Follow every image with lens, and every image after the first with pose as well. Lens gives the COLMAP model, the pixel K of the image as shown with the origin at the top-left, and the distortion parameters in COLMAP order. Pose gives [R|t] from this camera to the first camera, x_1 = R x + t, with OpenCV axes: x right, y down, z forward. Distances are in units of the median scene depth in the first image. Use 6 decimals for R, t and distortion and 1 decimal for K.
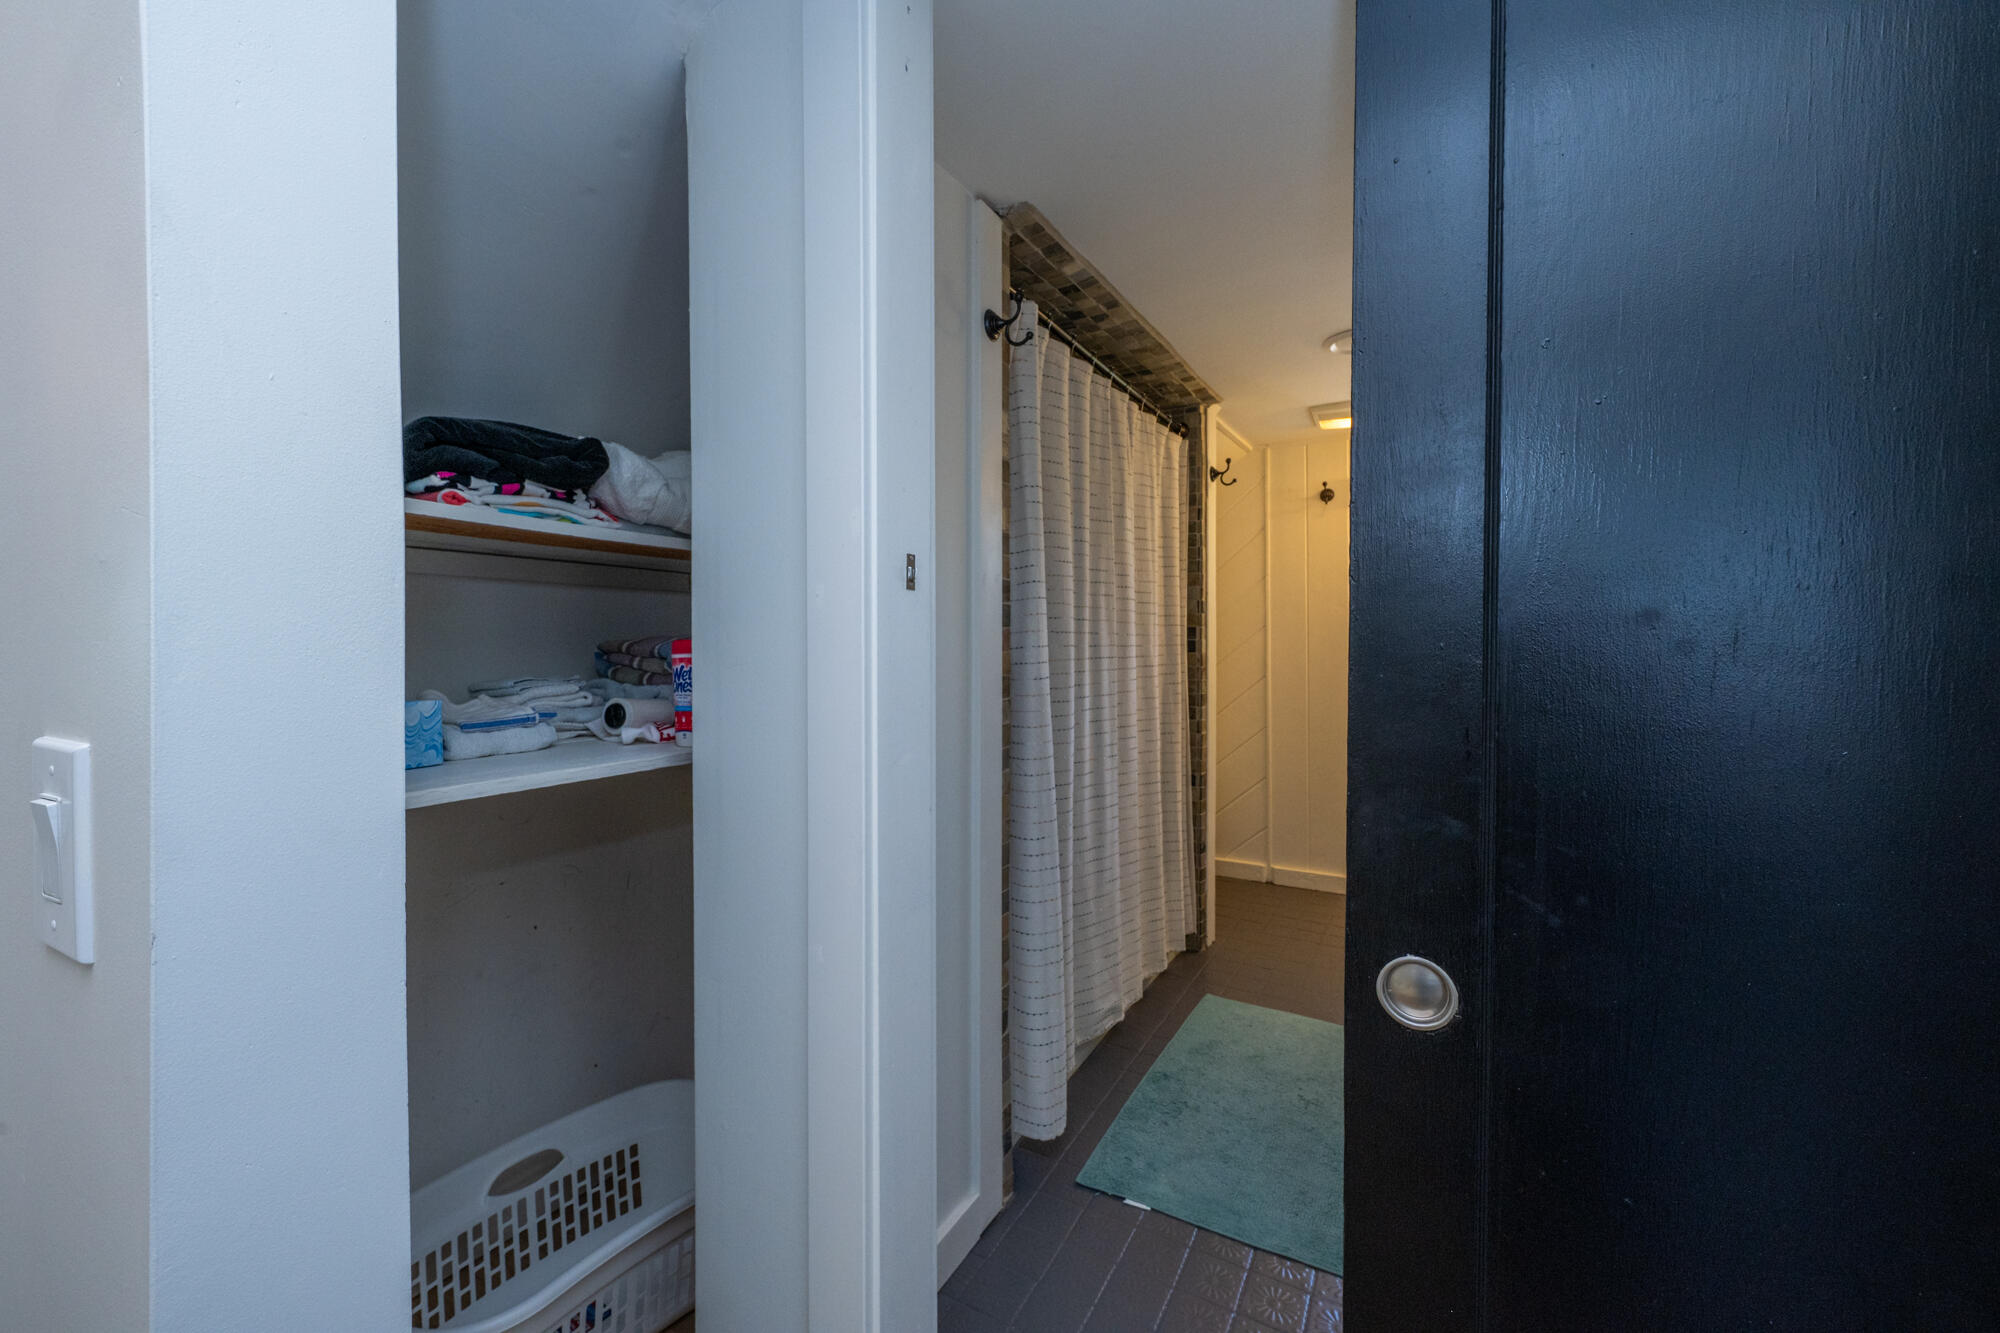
lens RADIAL K [[803.0, 0, 994.3], [0, 803.0, 650.5], [0, 0, 1]] dist [0.002878, -0.000163]
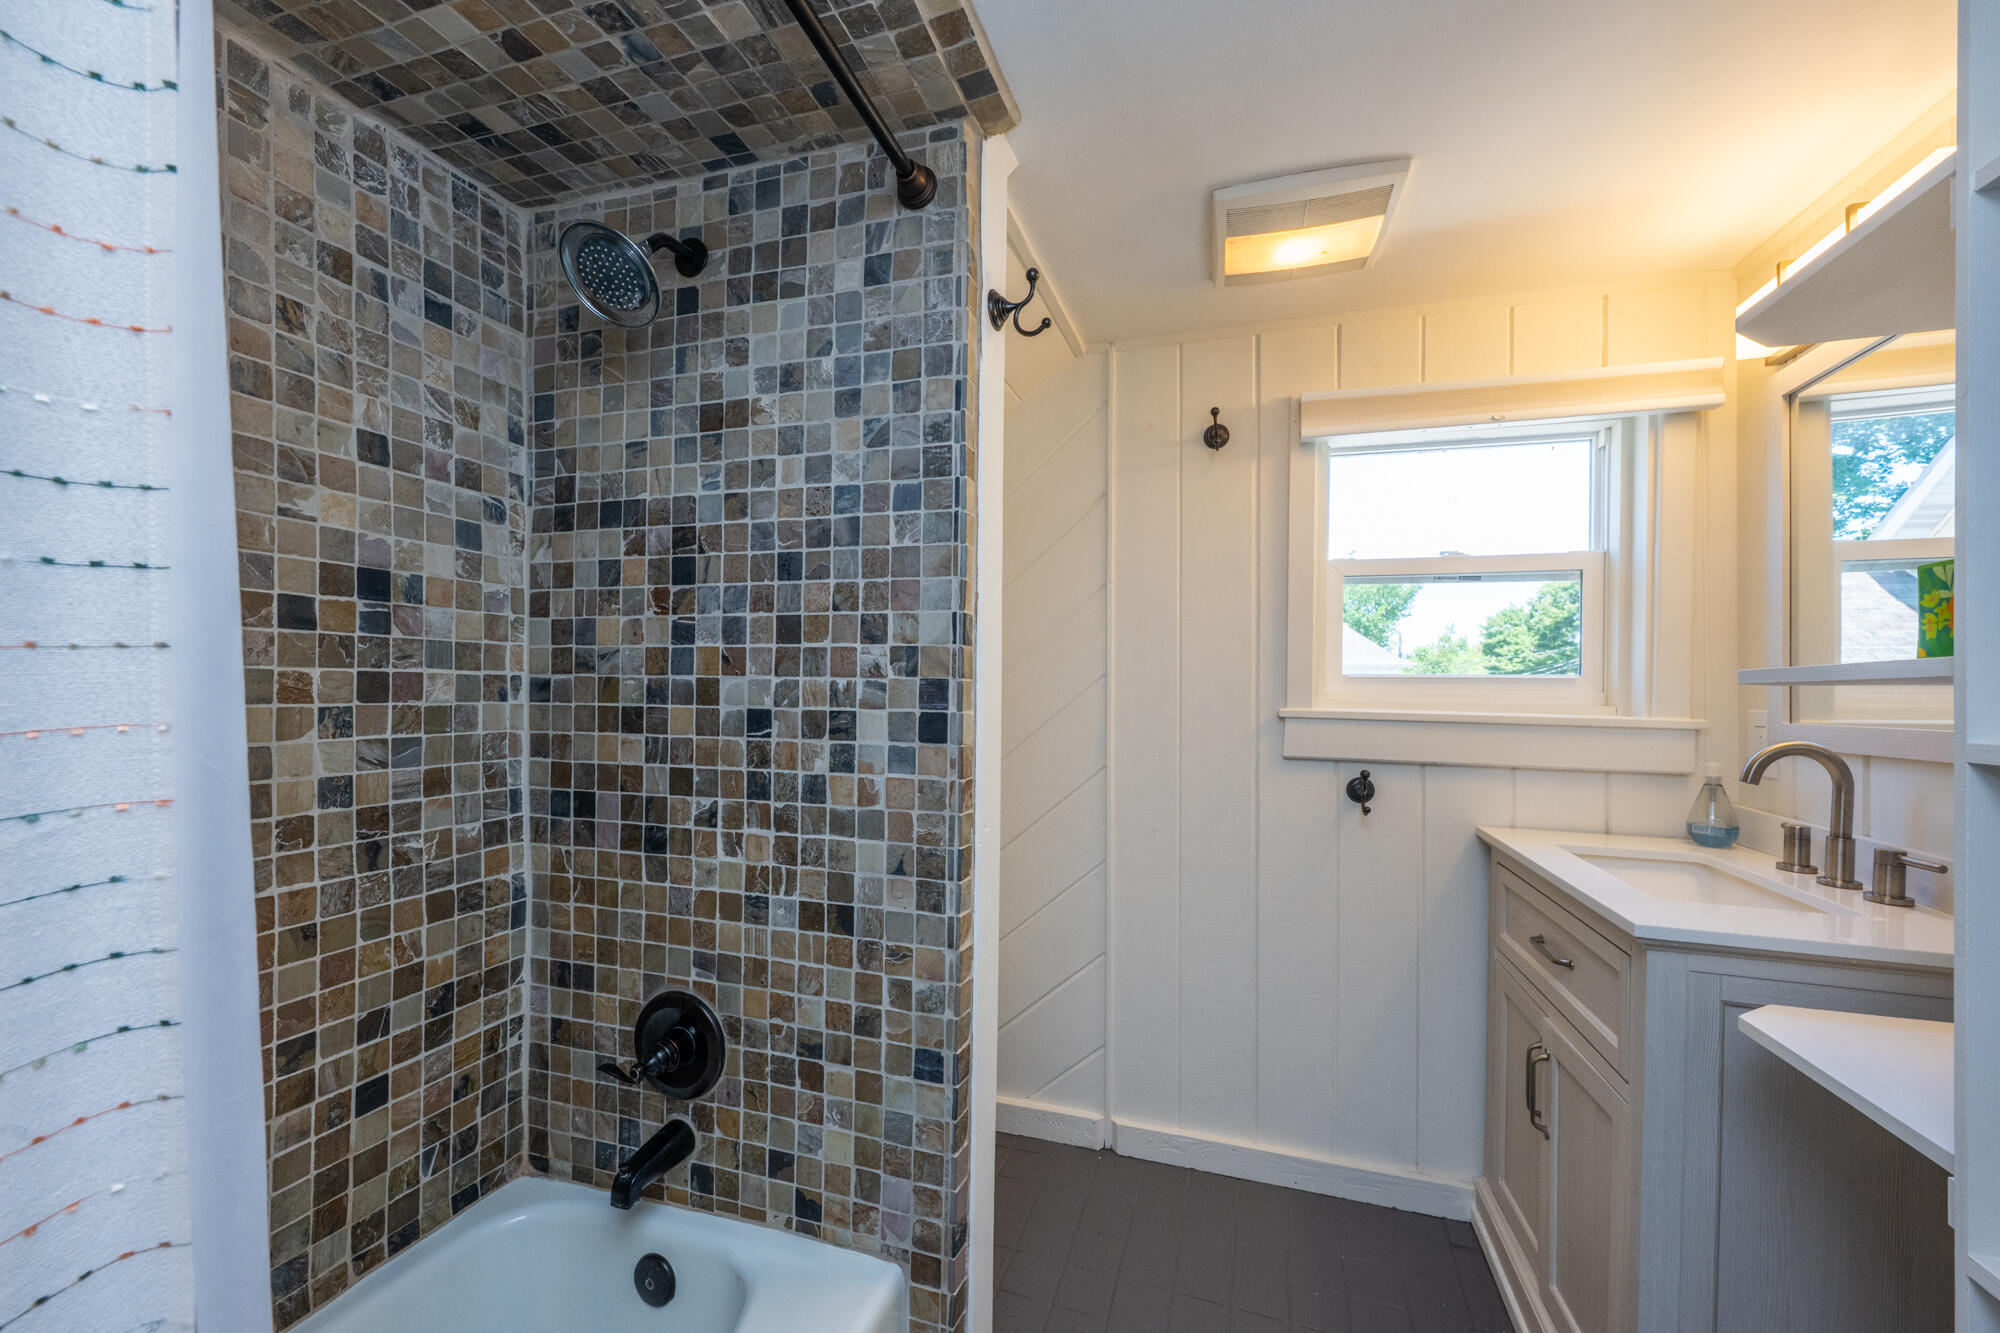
lens RADIAL K [[803.0, 0, 1001.0], [0, 803.0, 681.2], [0, 0, 1]] dist [0.002878, -0.000163]
pose [[0.977472, 0.013113, 0.210658, 0.160721], [-0.011045, 0.999879, -0.010988, -0.020701], [-0.210777, 0.008413, 0.977498, 0.505707]]
